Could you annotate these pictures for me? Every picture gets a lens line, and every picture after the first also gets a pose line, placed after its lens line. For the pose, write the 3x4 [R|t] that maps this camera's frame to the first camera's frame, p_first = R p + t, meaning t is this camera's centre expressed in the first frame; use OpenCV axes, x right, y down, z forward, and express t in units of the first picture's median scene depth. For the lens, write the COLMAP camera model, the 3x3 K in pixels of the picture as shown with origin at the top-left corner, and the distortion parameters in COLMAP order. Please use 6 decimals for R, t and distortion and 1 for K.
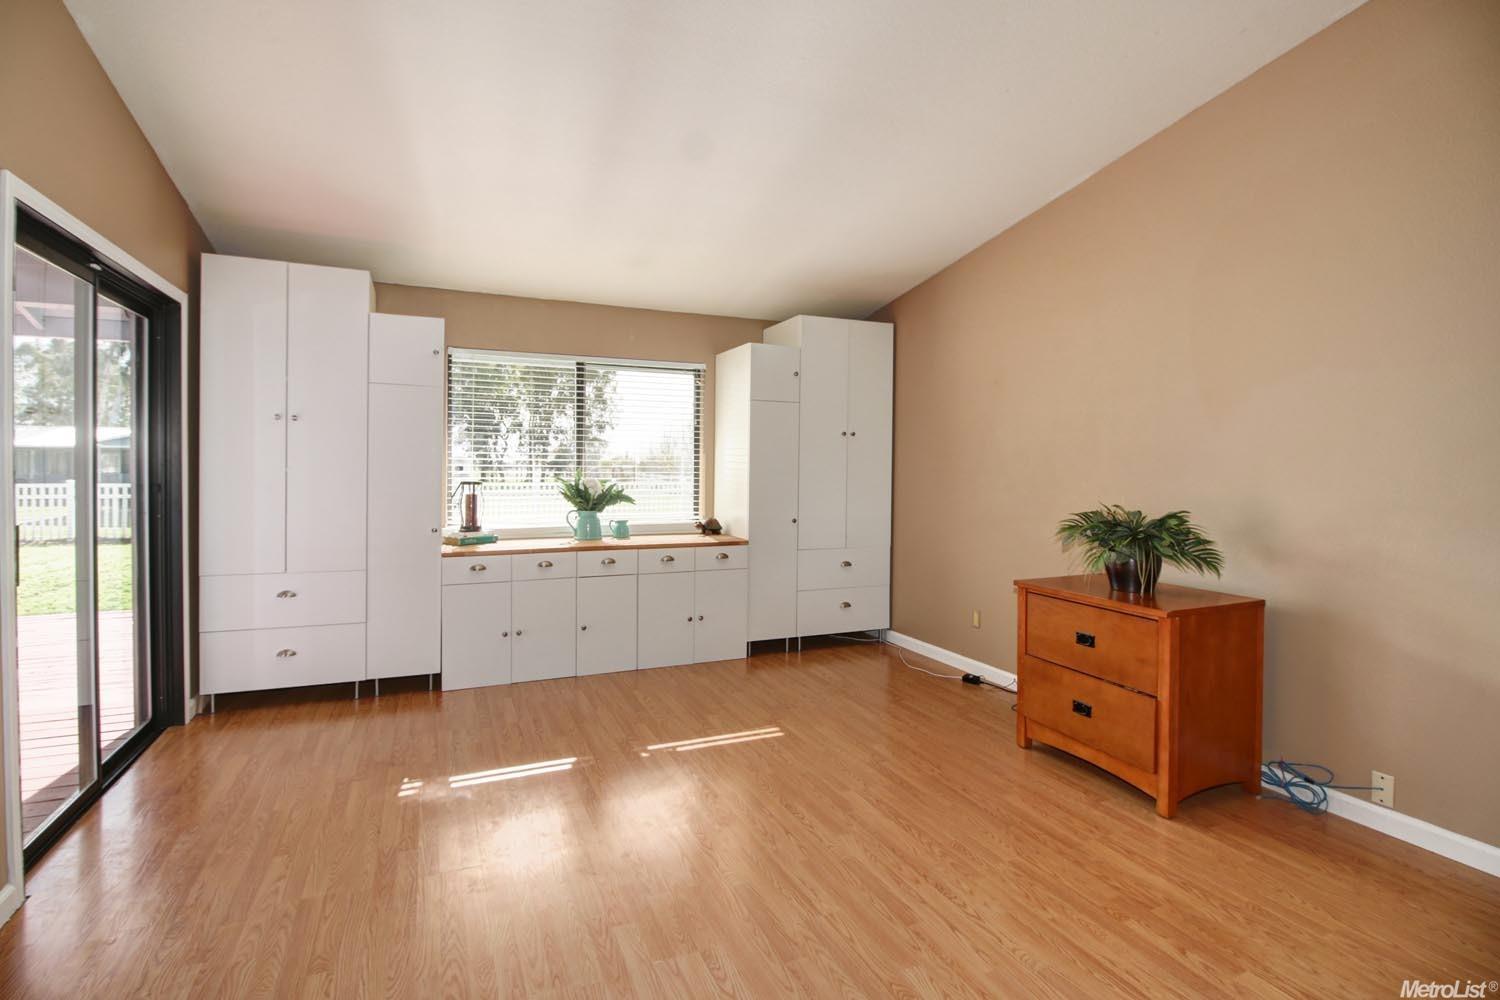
lens RADIAL K [[715.4, 0, 745.1], [0, 715.4, 473.9], [0, 0, 1]] dist [-0.007588, -0.008557]
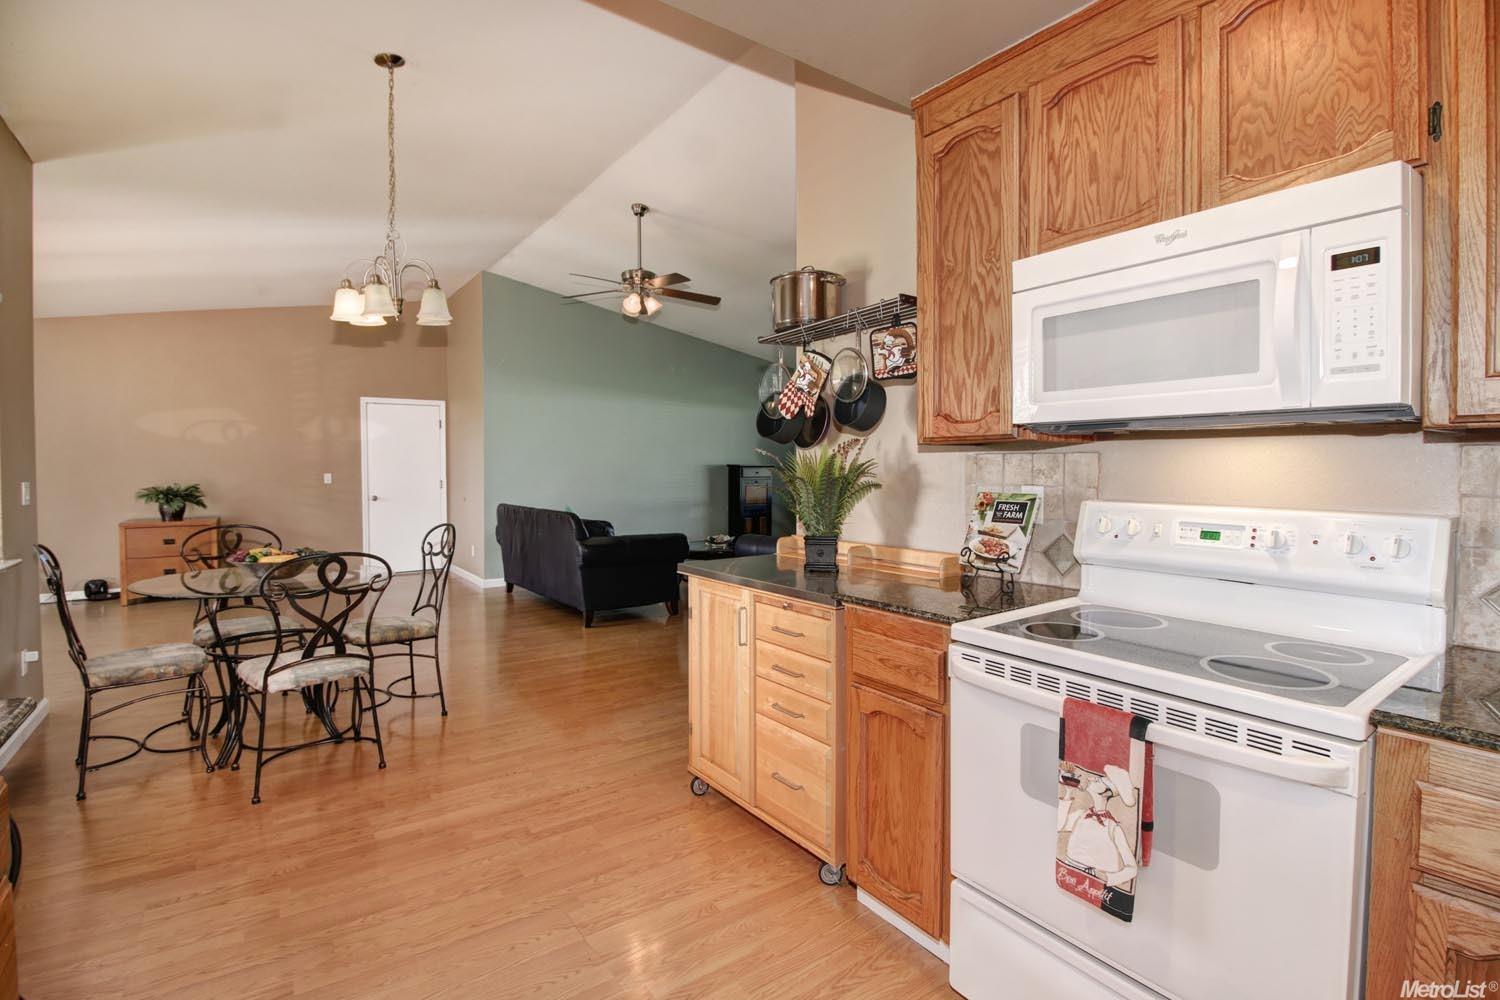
lens RADIAL K [[715.4, 0, 760.1], [0, 715.4, 482.7], [0, 0, 1]] dist [-0.007588, -0.008557]
pose [[-0.212288, -0.025795, 0.976867, -1.519853], [0.009665, 0.999547, 0.028495, -0.004634], [-0.977159, 0.015491, -0.211943, -0.278740]]
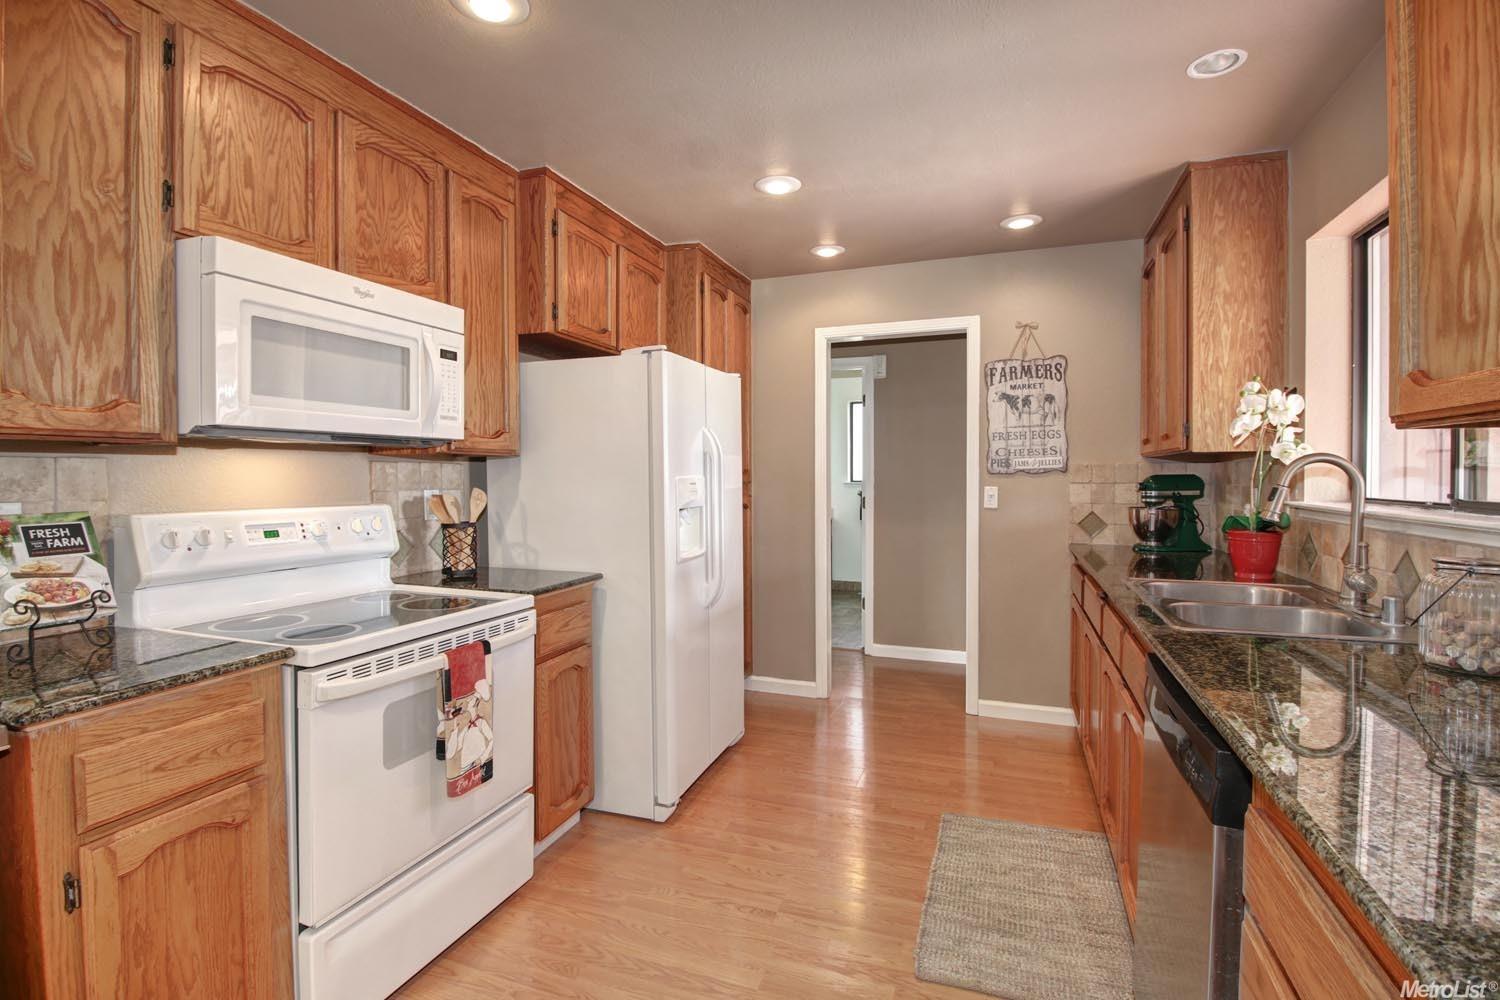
lens RADIAL K [[715.4, 0, 731.0], [0, 715.4, 482.1], [0, 0, 1]] dist [-0.007588, -0.008557]
pose [[-0.700483, 0.006870, -0.713636, -1.022955], [-0.007500, 0.999828, 0.016987, -0.004804], [0.713629, 0.017252, -0.700311, -0.058194]]
